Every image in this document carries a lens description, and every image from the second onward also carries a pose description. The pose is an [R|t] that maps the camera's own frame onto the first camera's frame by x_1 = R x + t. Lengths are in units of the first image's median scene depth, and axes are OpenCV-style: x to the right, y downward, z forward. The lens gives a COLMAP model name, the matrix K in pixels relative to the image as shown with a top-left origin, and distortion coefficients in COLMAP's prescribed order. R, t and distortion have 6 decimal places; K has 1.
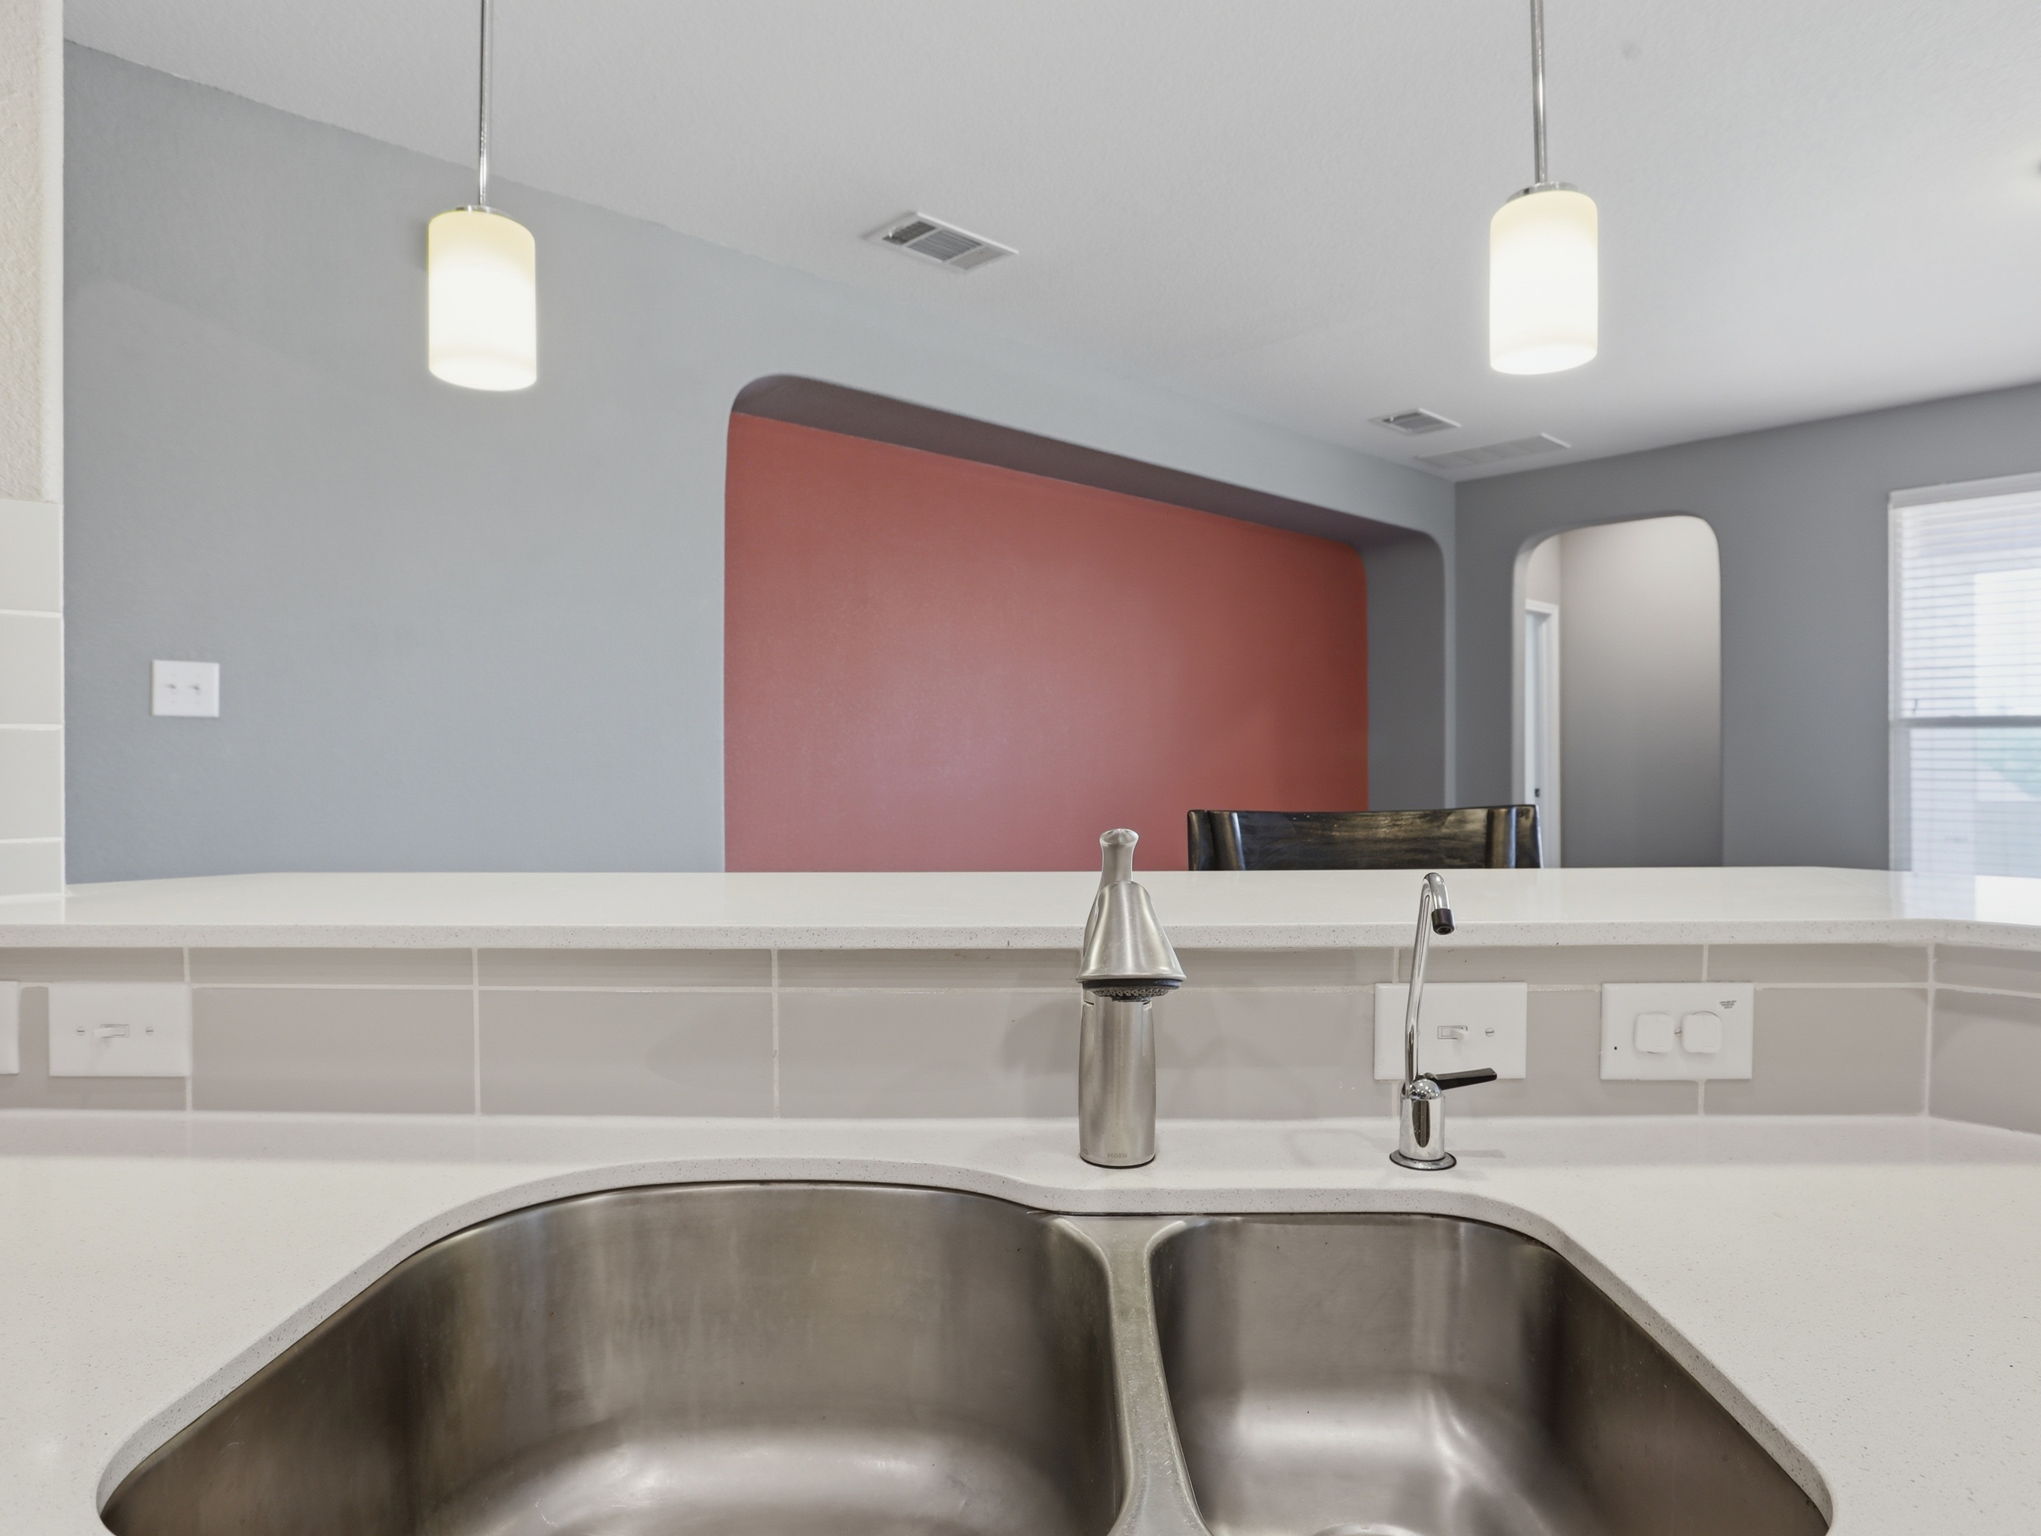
lens RADIAL K [[1236.5, 0, 1022.1], [0, 1236.5, 743.1], [0, 0, 1]] dist [0.003804, 0.001019]
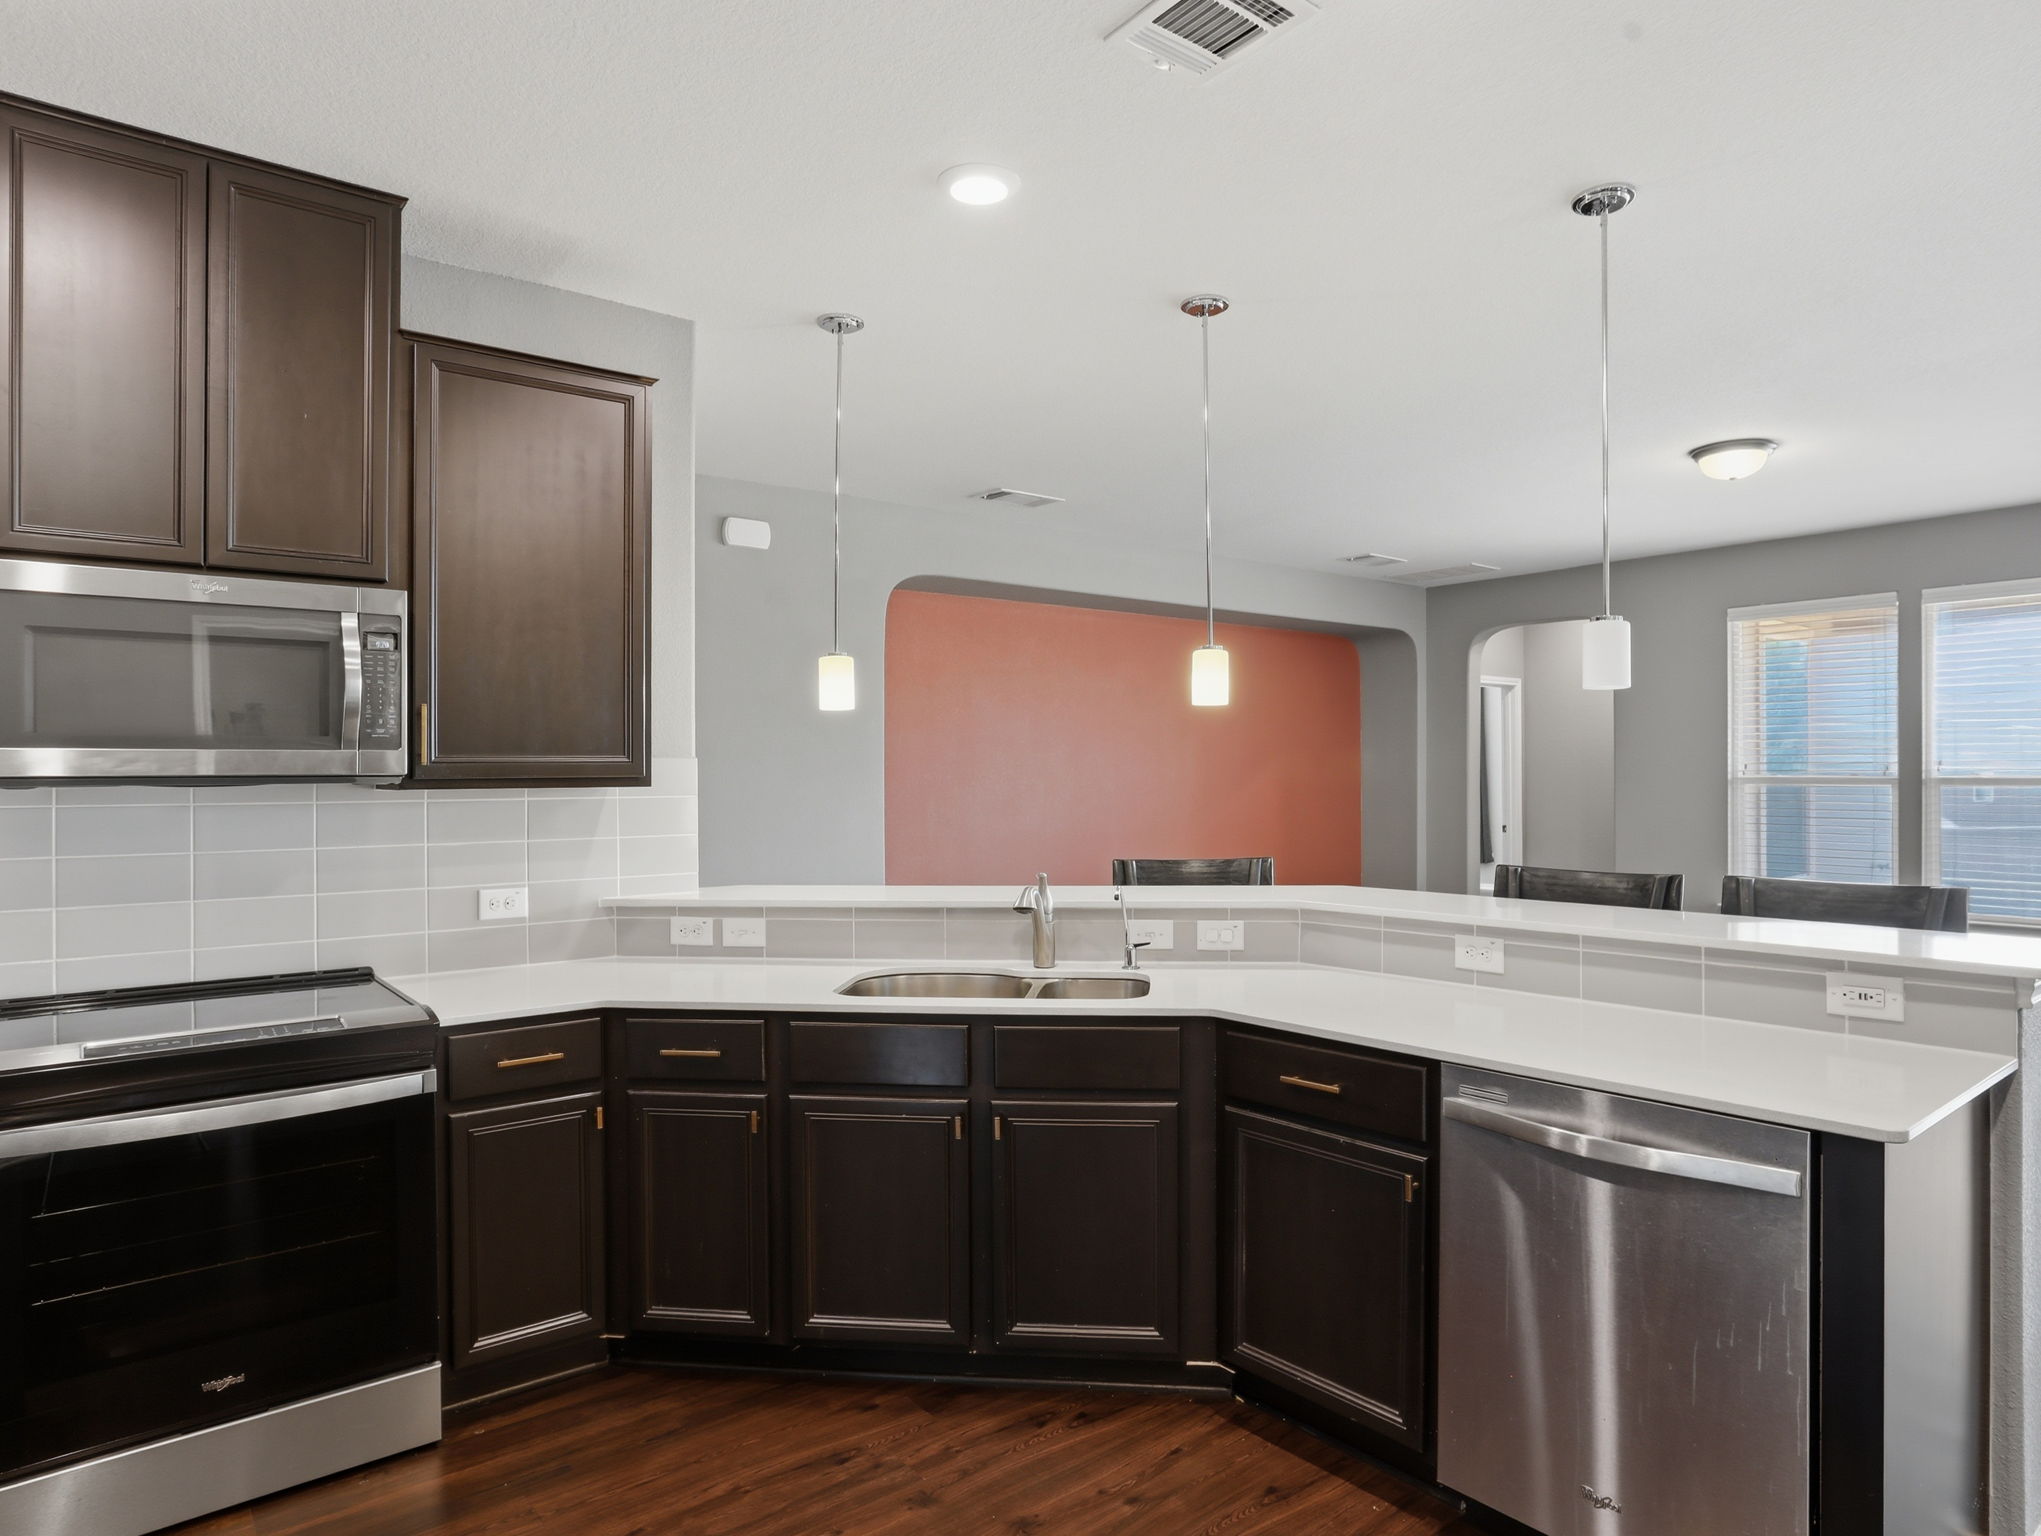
lens RADIAL K [[1267.1, 0, 1020.5], [0, 1267.1, 768.0], [0, 0, 1]] dist [-0.001319, -0.000484]
pose [[0.995667, -0.004098, -0.092903, 0.303162], [0.004898, 0.999953, 0.008384, -0.223052], [0.092864, -0.008803, 0.995640, -2.226698]]
